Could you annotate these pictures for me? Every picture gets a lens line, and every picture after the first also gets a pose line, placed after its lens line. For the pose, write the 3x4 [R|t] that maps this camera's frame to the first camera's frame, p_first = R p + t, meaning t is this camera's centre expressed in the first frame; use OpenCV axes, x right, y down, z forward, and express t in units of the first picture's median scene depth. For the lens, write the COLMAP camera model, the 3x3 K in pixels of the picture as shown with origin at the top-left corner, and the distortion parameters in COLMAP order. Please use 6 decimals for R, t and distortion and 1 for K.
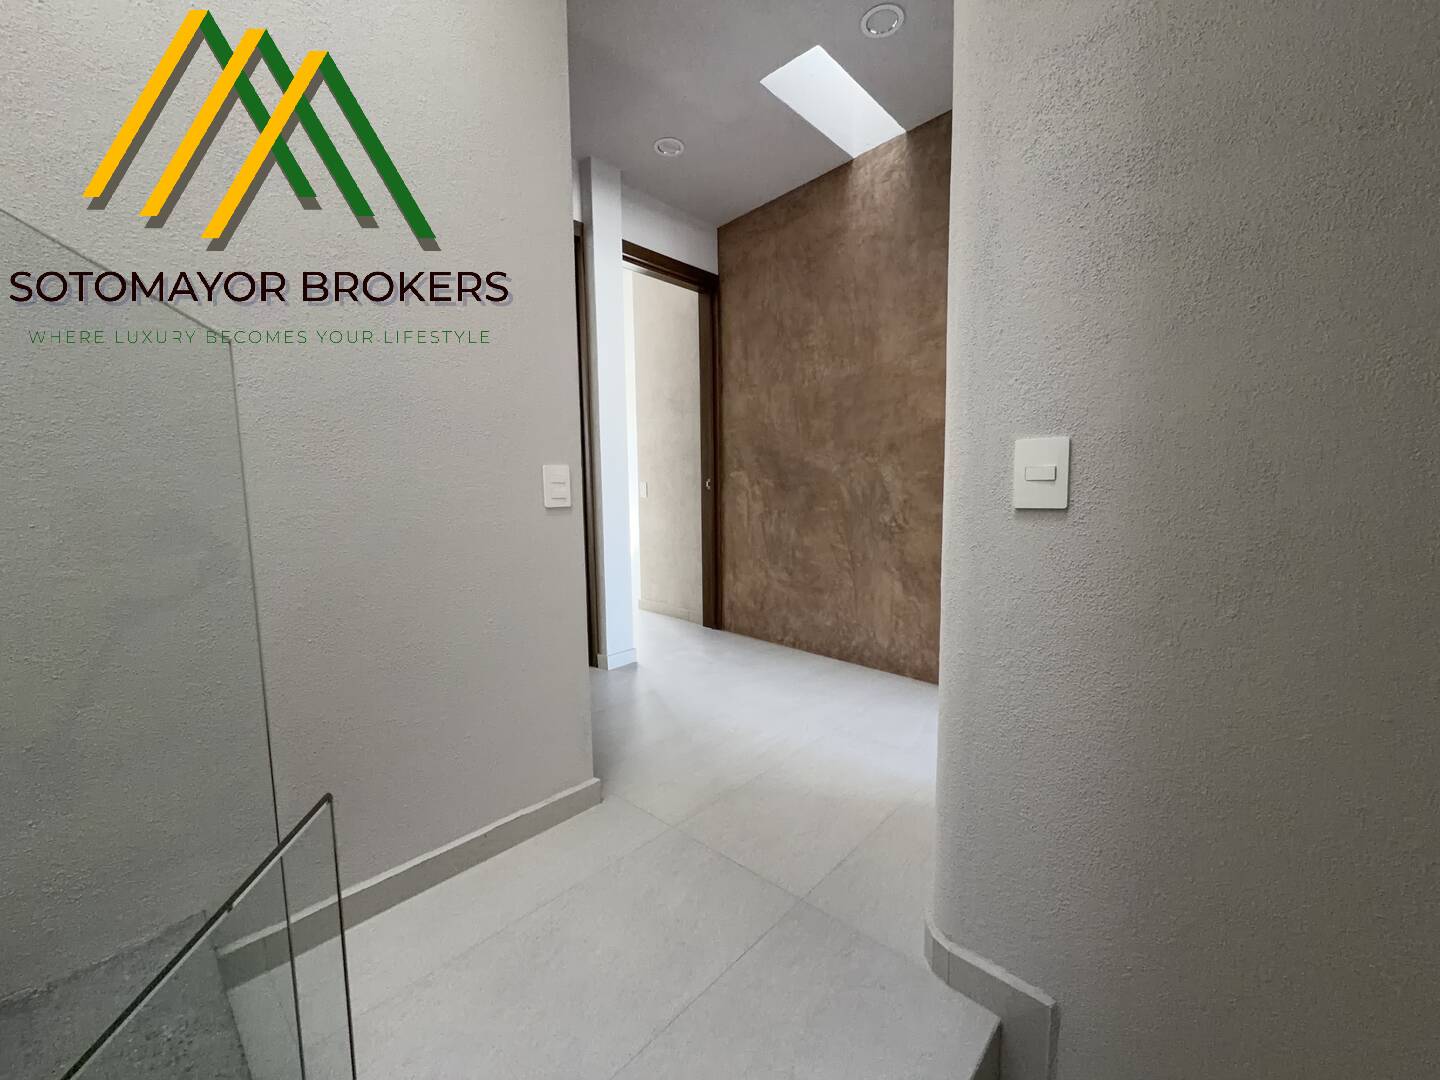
lens RADIAL K [[573.3, 0, 720.0], [0, 573.3, 540.0], [0, 0, 1]] dist [-0.000862, -0.000253]
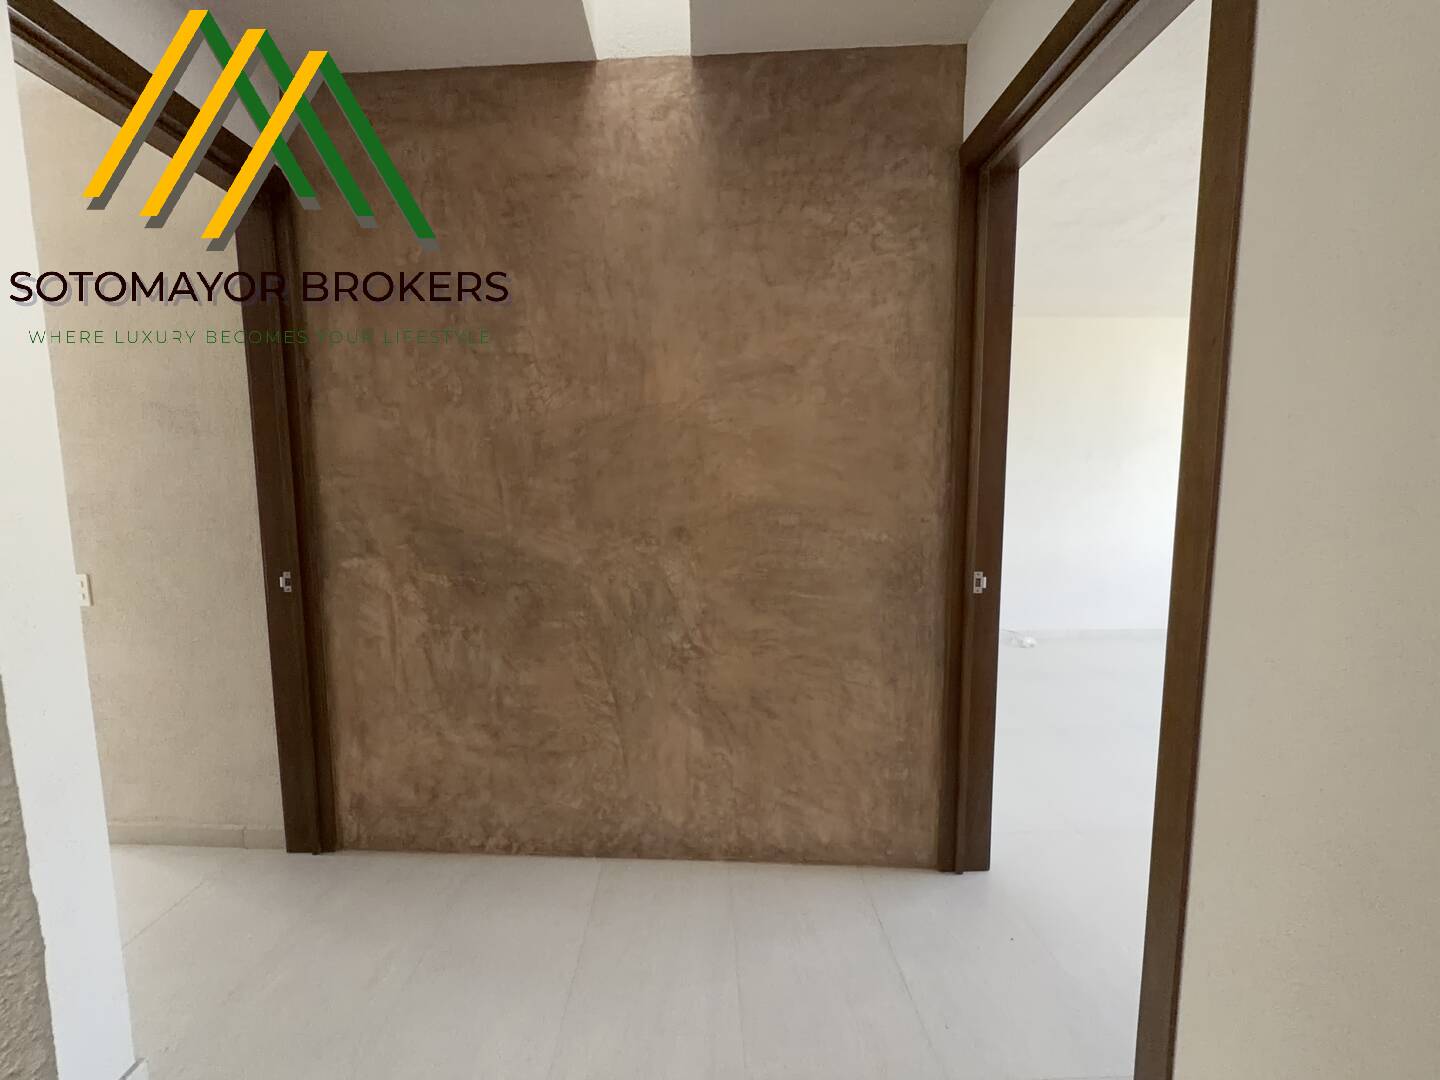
lens RADIAL K [[573.3, 0, 720.0], [0, 573.3, 540.0], [0, 0, 1]] dist [-0.000862, -0.000253]
pose [[0.715126, -0.061329, 0.696300, -0.117943], [0.062271, 0.997772, 0.023927, -0.150943], [-0.696216, 0.026248, 0.717352, 0.448430]]
